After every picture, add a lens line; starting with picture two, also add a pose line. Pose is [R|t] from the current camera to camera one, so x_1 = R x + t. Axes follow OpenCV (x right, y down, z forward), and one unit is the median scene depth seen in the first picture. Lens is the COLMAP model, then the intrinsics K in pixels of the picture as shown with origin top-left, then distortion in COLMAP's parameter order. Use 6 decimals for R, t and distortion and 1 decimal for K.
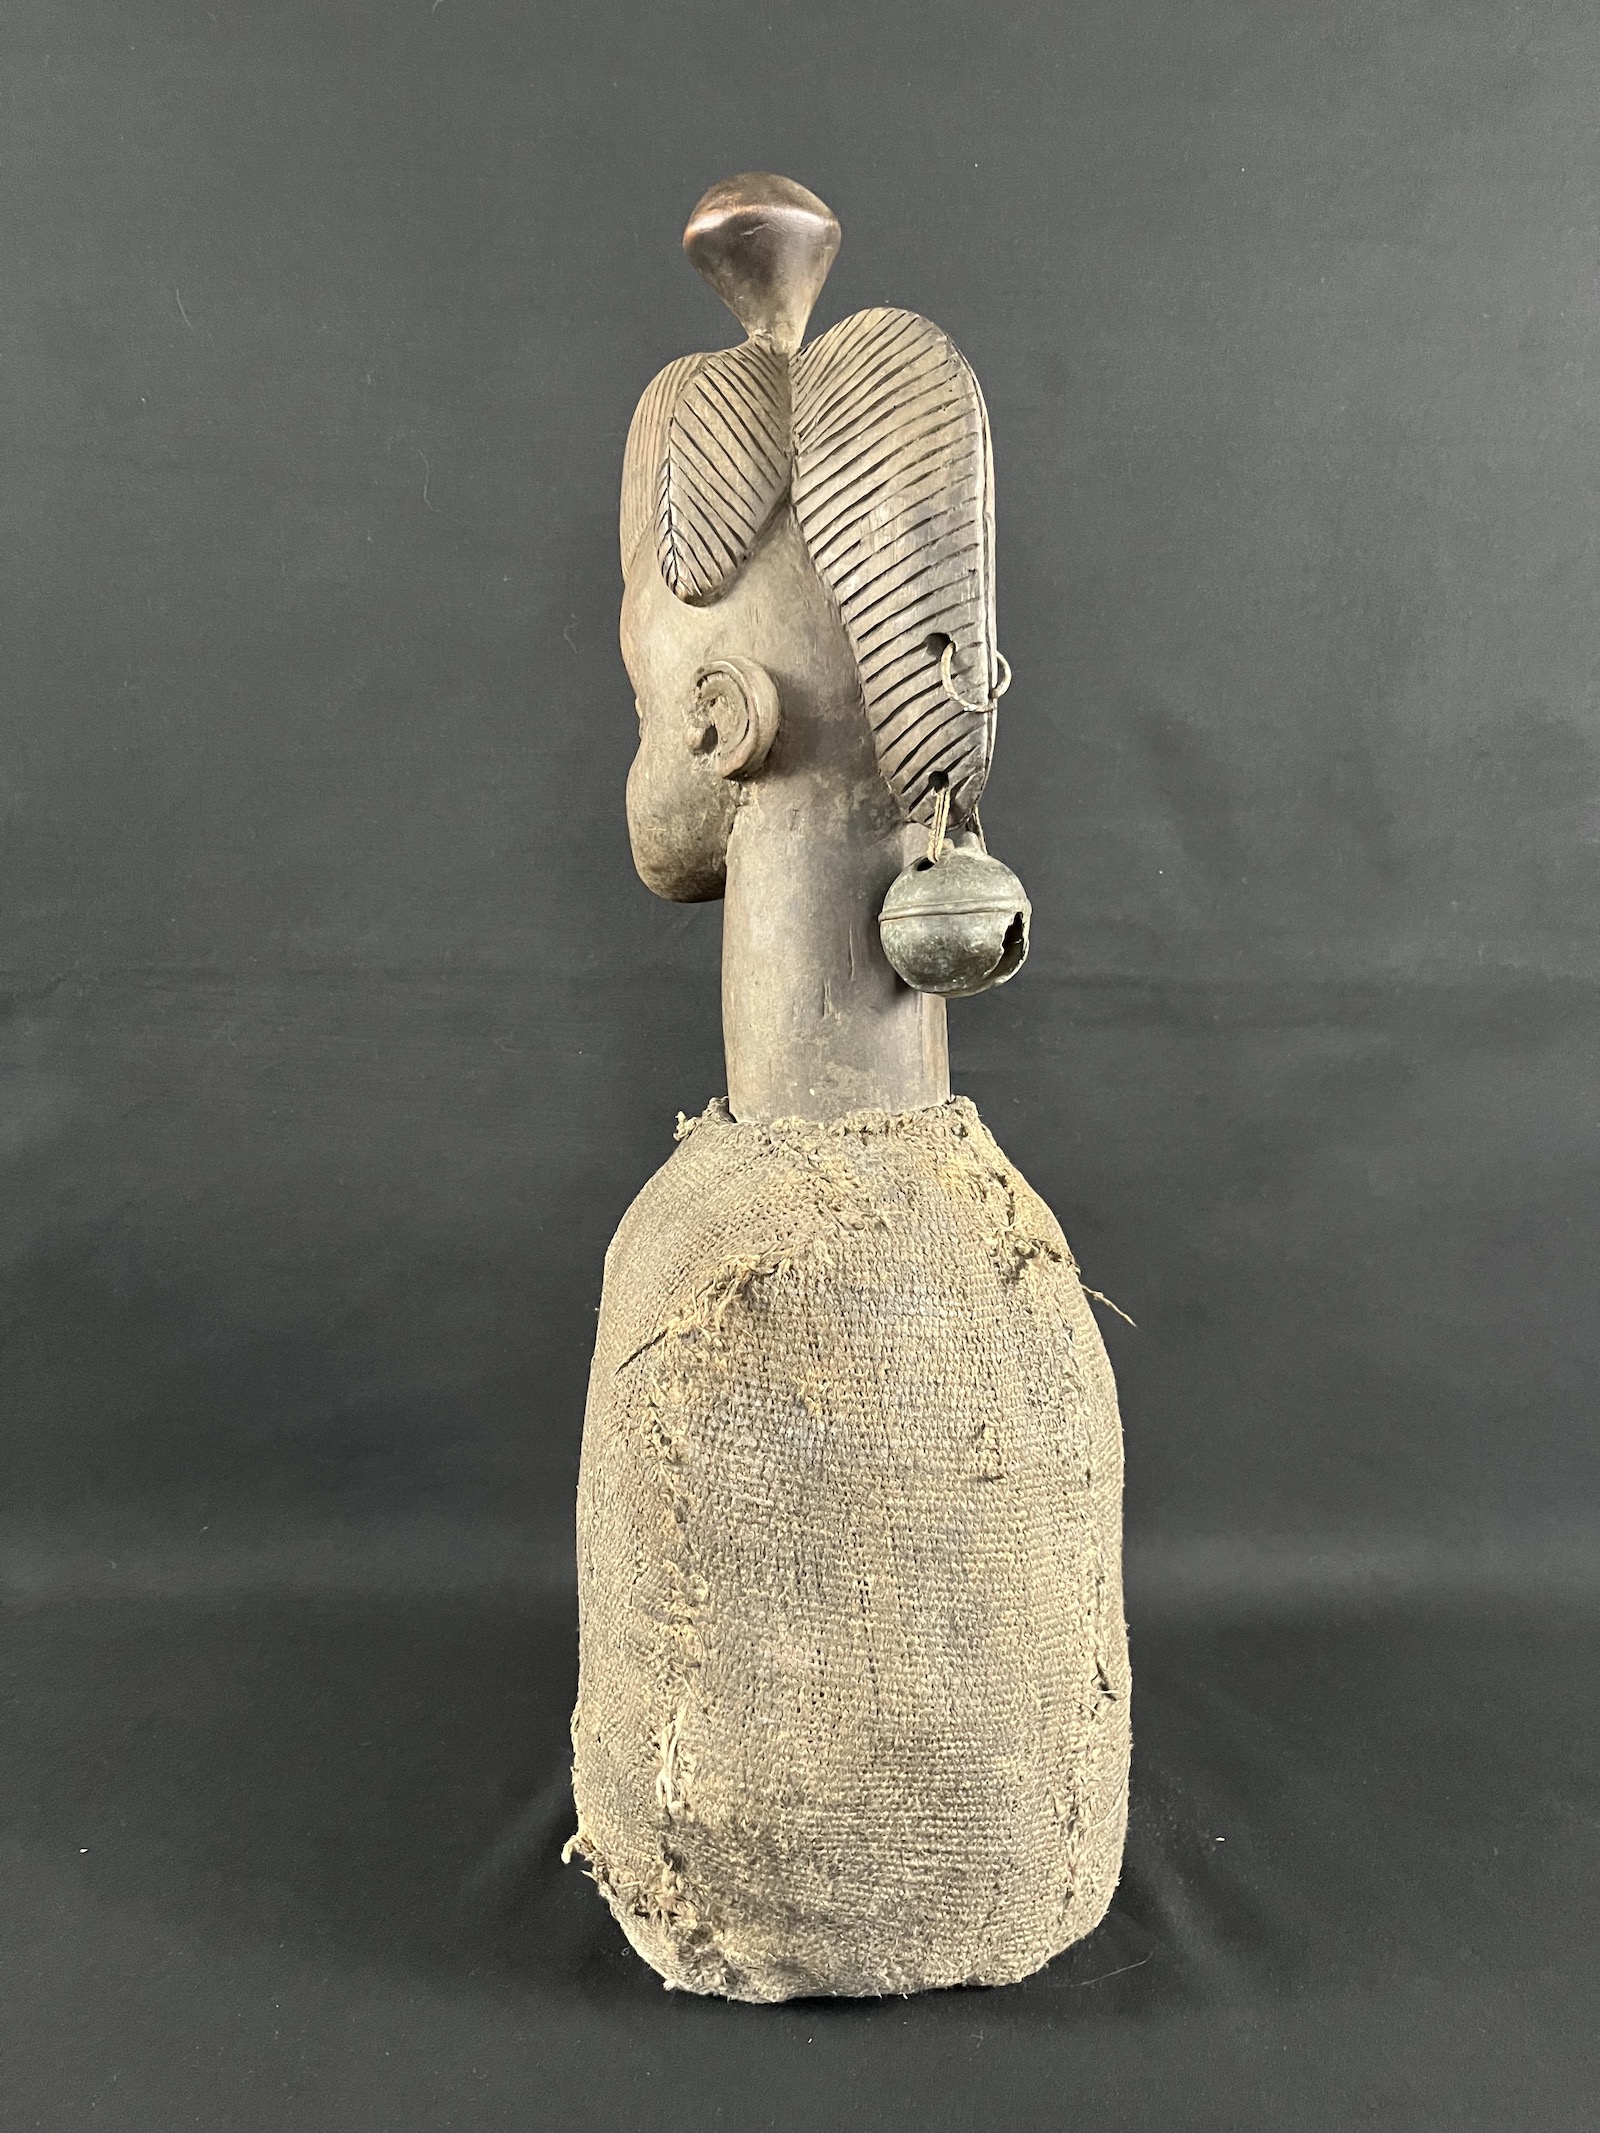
lens RADIAL K [[1631.8, 0, 795.6], [0, 1631.8, 1078.0], [0, 0, 1]] dist [-0.002949, 0.010429]
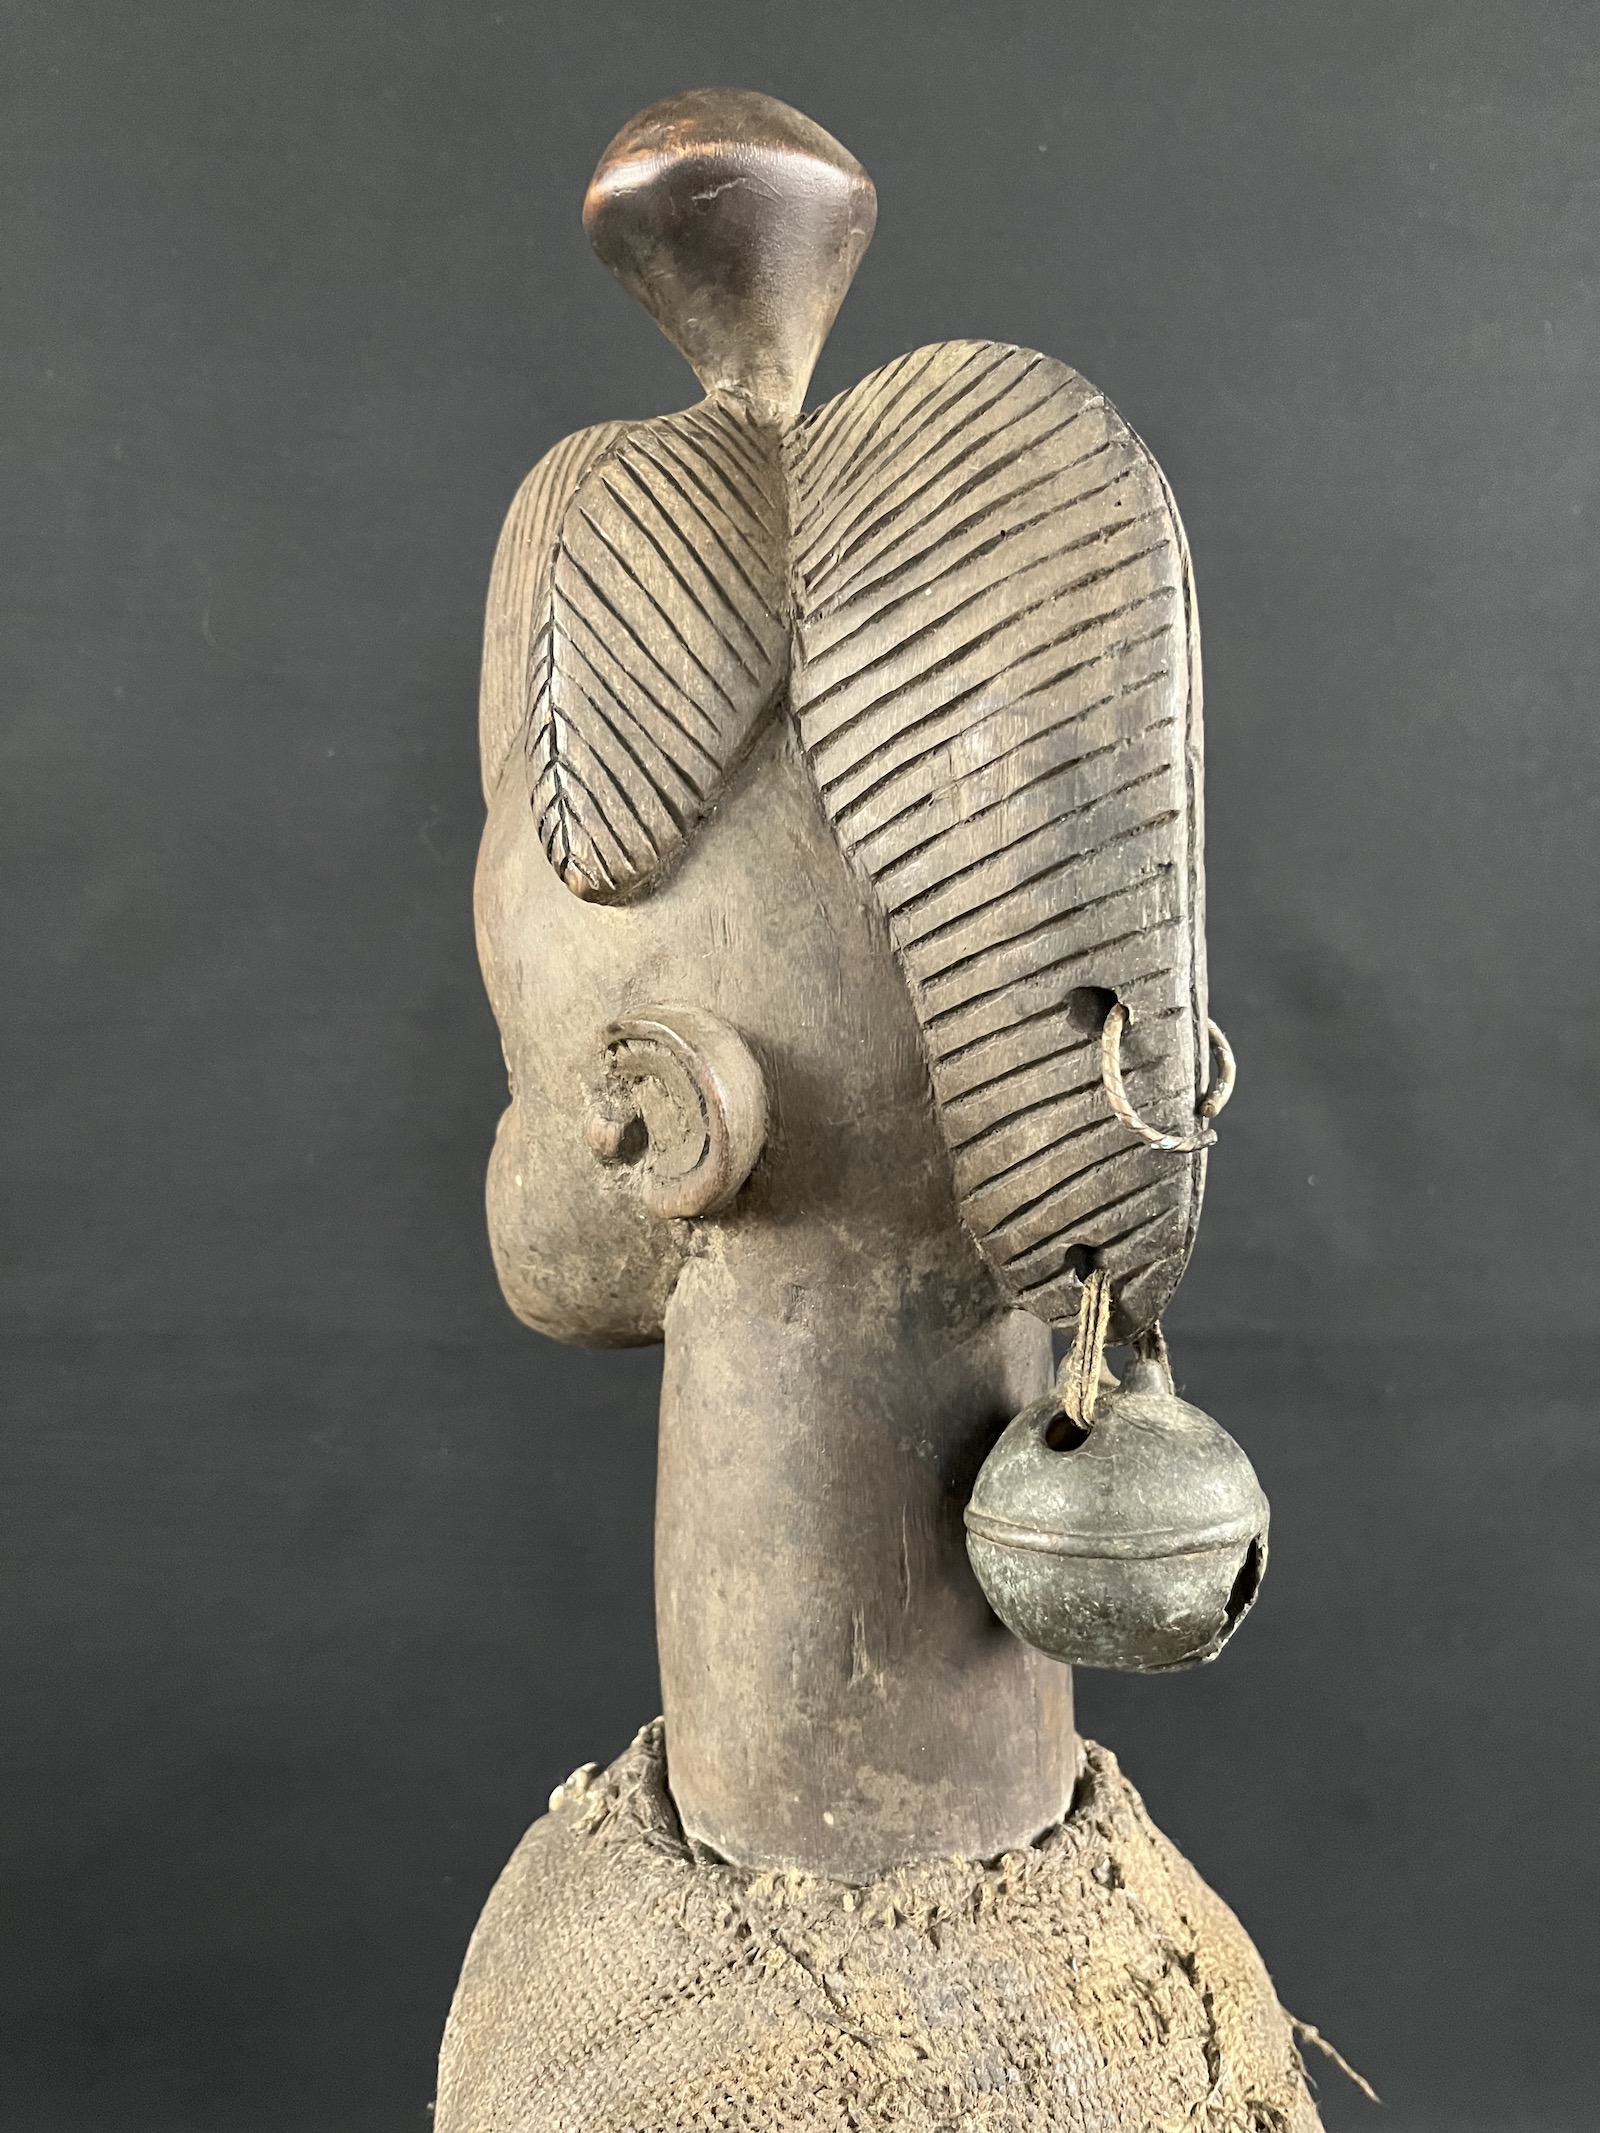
lens RADIAL K [[1667.6, 0, 800.0], [0, 1667.6, 1066.5], [0, 0, 1]] dist [0.006744, -0.005329]
pose [[0.999361, -0.001522, 0.035706, -0.018525], [0.003190, 0.998904, -0.046706, -0.215790], [-0.035596, 0.046790, 0.998270, 0.480165]]
